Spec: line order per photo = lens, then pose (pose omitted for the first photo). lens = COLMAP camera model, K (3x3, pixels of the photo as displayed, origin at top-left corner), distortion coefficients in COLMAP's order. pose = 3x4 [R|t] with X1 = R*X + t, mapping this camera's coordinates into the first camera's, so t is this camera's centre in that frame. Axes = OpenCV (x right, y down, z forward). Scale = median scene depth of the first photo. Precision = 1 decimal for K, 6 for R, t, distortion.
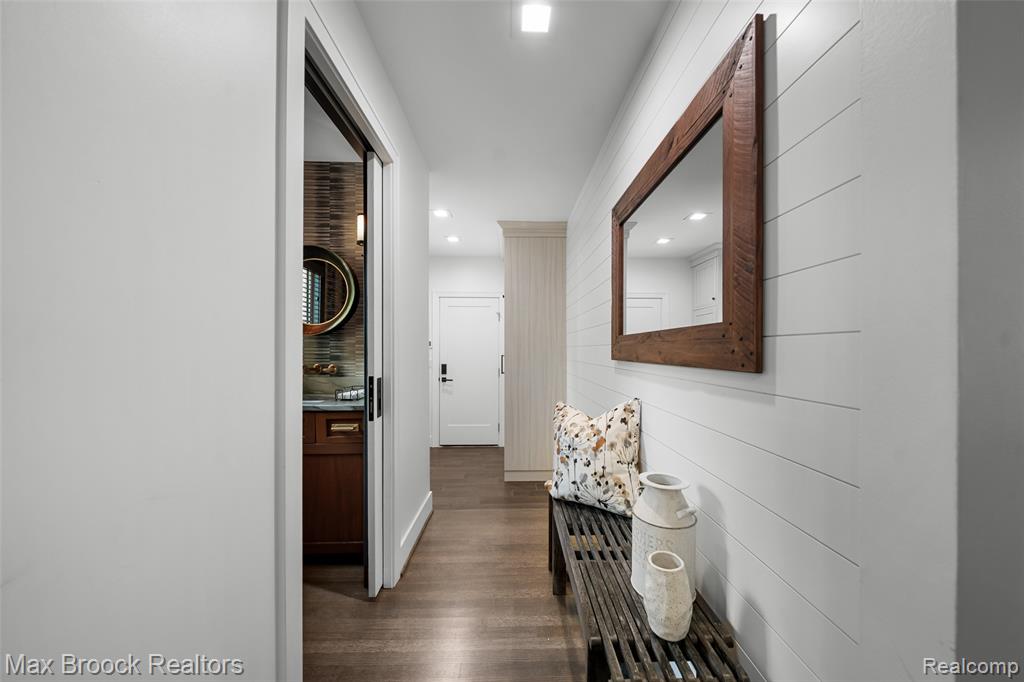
lens RADIAL K [[357.9, 0, 513.7], [0, 357.9, 348.4], [0, 0, 1]] dist [-0.000851, 0.000095]
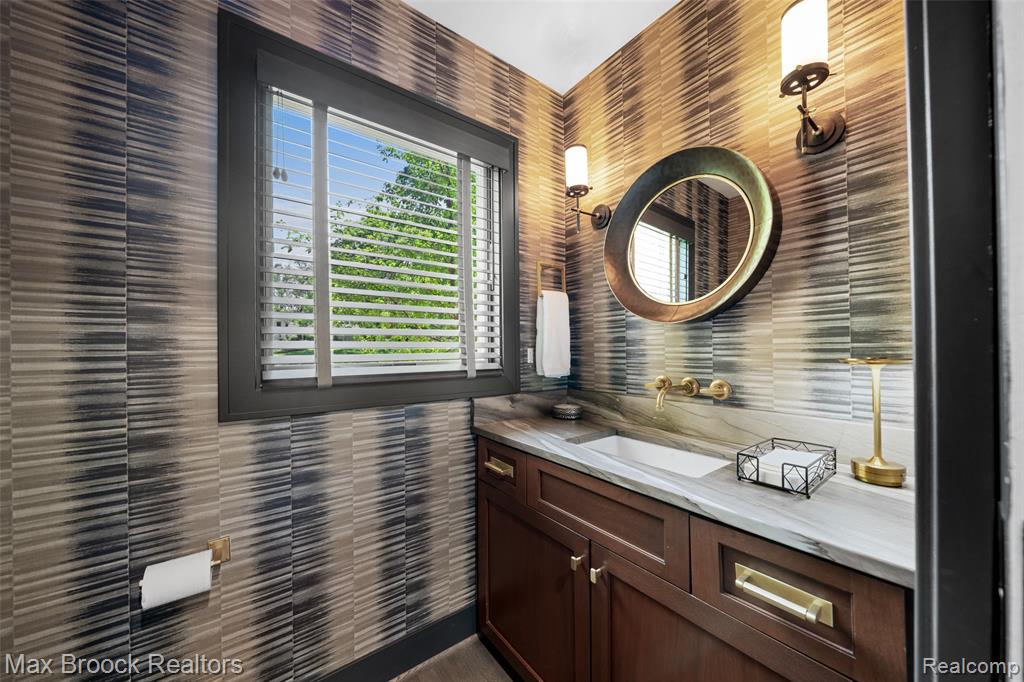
lens RADIAL K [[357.9, 0, 513.7], [0, 357.9, 348.4], [0, 0, 1]] dist [-0.000851, 0.000095]
pose [[0.586829, -0.009968, -0.809650, -0.274429], [0.012914, 0.999912, -0.002950, -0.001246], [0.809608, -0.008724, 0.586906, 0.486105]]
